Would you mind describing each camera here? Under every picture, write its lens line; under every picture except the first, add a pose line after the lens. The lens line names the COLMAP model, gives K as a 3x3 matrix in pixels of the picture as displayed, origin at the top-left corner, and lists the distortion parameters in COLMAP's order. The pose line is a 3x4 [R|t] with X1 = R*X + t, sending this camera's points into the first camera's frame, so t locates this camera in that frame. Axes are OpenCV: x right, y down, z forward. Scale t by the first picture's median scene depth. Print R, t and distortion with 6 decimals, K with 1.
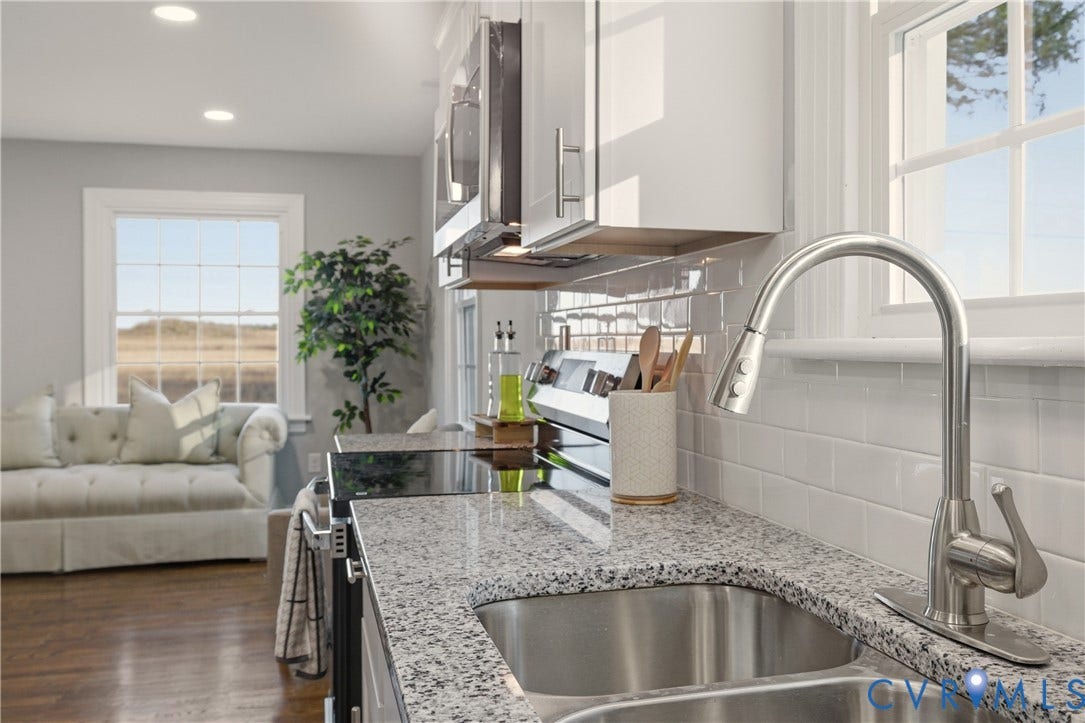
lens RADIAL K [[937.9, 0, 553.1], [0, 937.9, 327.9], [0, 0, 1]] dist [0.036576, 0.014211]
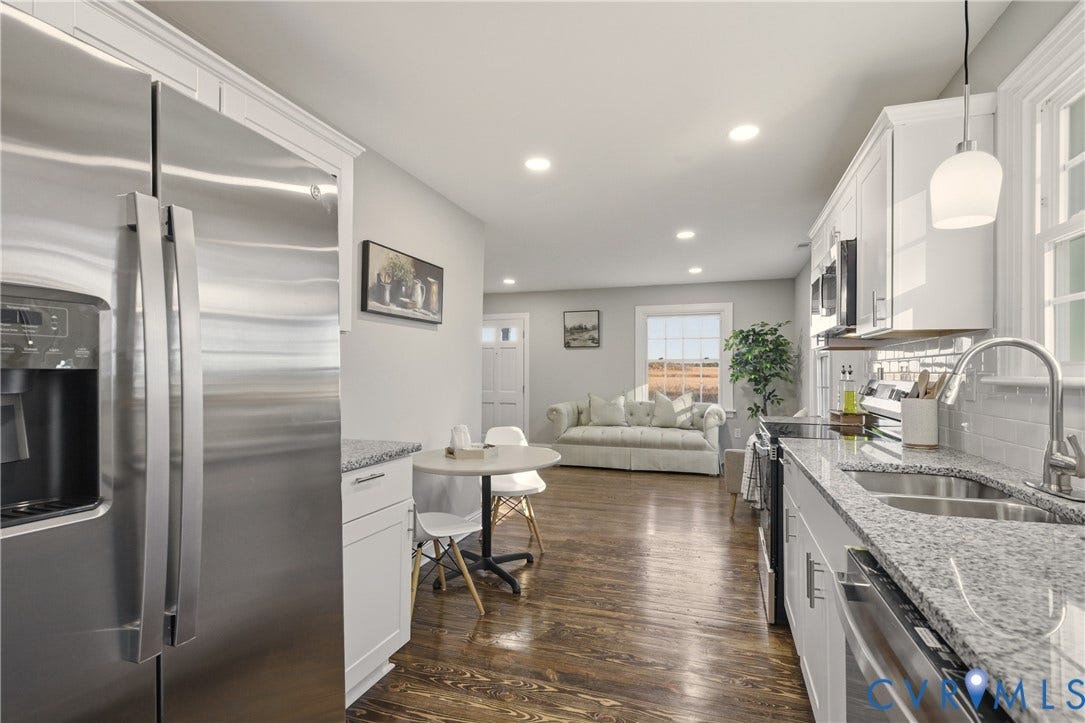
lens RADIAL K [[527.3, 0, 541.2], [0, 527.3, 368.7], [0, 0, 1]] dist [-0.001508, 0.000864]
pose [[0.841824, 0.001357, -0.539751, 0.010715], [0.002886, 0.999971, 0.007015, -0.011322], [0.539745, -0.007463, 0.841796, -0.395360]]
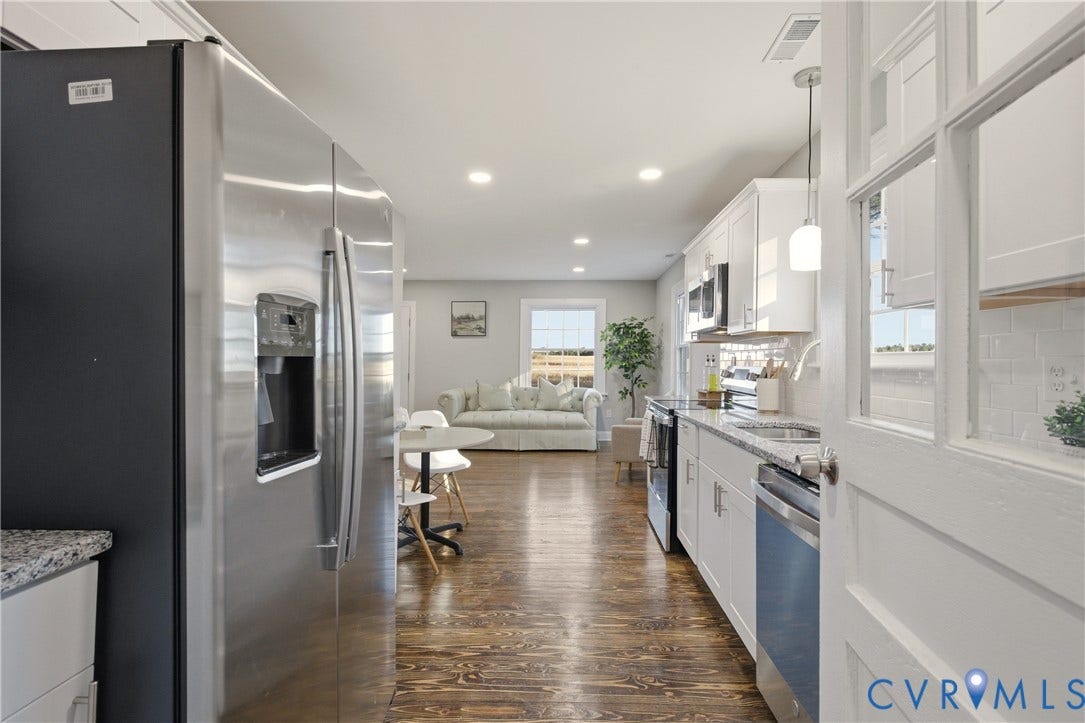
lens RADIAL K [[555.4, 0, 544.0], [0, 555.4, 361.7], [0, 0, 1]] dist [0.001572, 0.000410]
pose [[0.966015, 0.006876, -0.258396, -0.111653], [-0.002748, 0.999863, 0.016332, -0.014113], [0.258473, -0.015067, 0.965901, -0.752347]]
